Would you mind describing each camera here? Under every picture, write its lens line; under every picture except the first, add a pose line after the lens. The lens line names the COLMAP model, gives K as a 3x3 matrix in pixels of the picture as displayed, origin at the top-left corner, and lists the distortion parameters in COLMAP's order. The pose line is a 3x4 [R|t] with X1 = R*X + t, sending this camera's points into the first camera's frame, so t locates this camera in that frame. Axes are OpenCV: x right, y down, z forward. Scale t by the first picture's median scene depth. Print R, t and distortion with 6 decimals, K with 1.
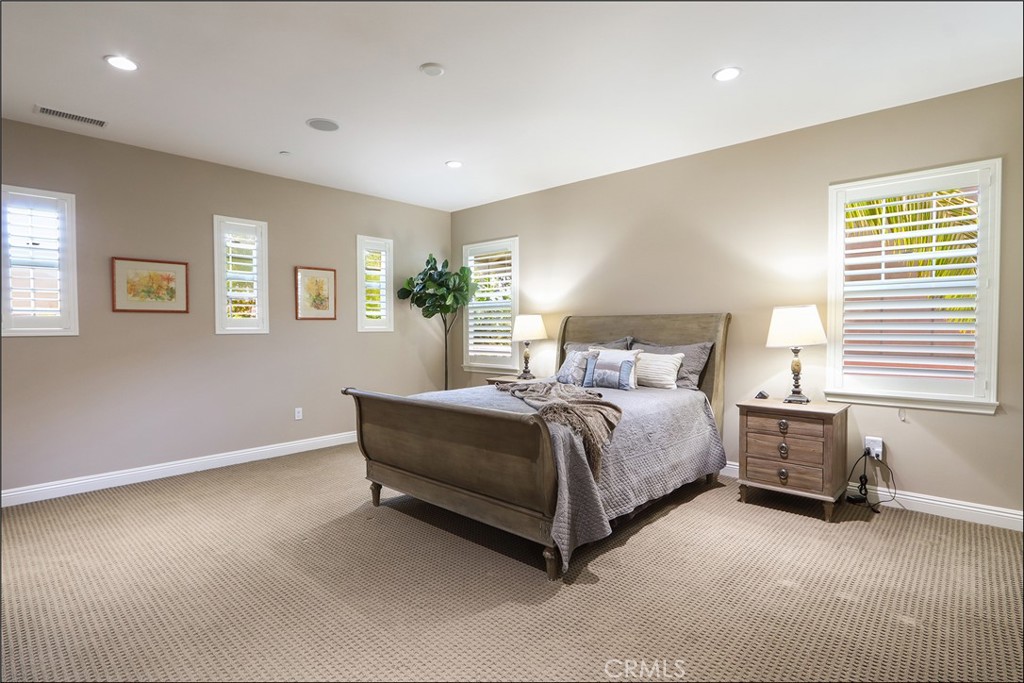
lens RADIAL K [[499.3, 0, 507.7], [0, 499.3, 342.7], [0, 0, 1]] dist [-0.019268, 0.002405]
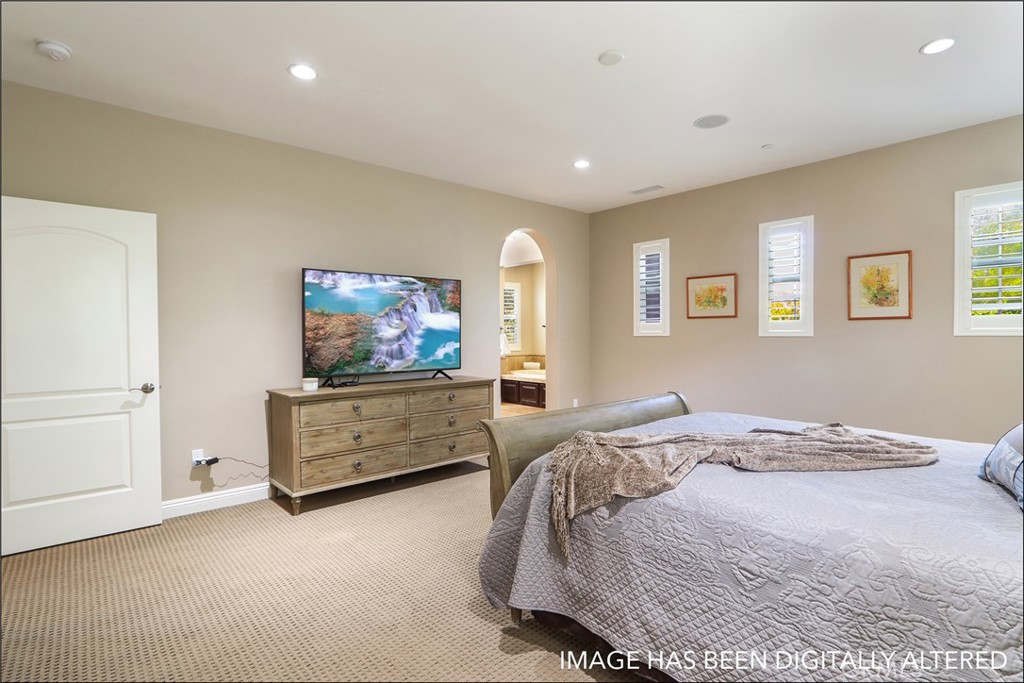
lens RADIAL K [[495.3, 0, 507.1], [0, 495.3, 337.5], [0, 0, 1]] dist [-0.015255, 0.000932]
pose [[-0.091161, 0.014424, -0.995732, 0.510137], [-0.022047, 0.999621, 0.016499, -0.020574], [0.995592, 0.023457, -0.090809, 0.563977]]
